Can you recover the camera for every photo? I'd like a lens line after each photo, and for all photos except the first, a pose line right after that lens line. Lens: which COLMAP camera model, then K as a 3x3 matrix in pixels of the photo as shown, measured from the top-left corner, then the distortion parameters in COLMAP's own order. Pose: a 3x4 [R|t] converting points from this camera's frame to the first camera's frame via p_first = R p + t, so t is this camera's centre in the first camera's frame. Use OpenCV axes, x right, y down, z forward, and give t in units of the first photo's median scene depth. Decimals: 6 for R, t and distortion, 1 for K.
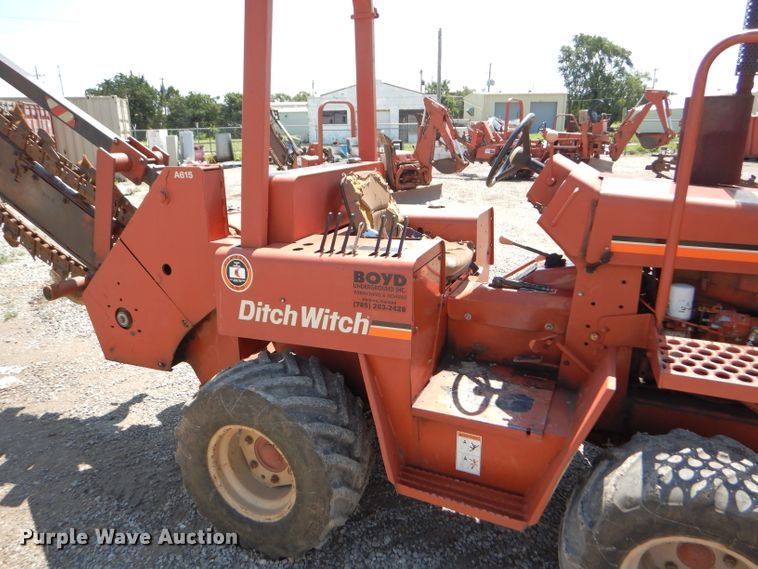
lens RADIAL K [[541.2, 0, 376.7], [0, 541.2, 274.3], [0, 0, 1]] dist [0.008890, -0.005156]
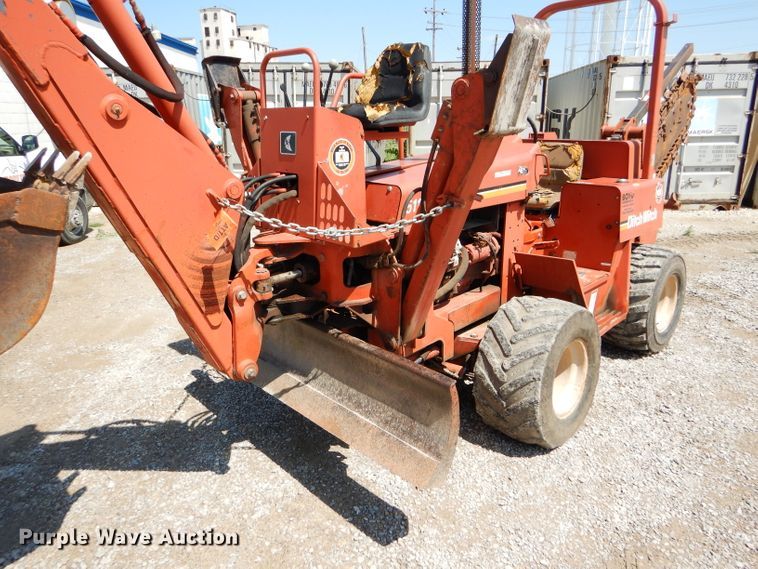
lens RADIAL K [[541.2, 0, 377.0], [0, 541.2, 279.5], [0, 0, 1]] dist [0.008890, -0.005156]
pose [[-0.343420, 0.292186, -0.892575, 1.507683], [-0.230514, 0.895081, 0.381697, -0.277643], [0.910454, 0.336833, -0.240036, 0.914996]]
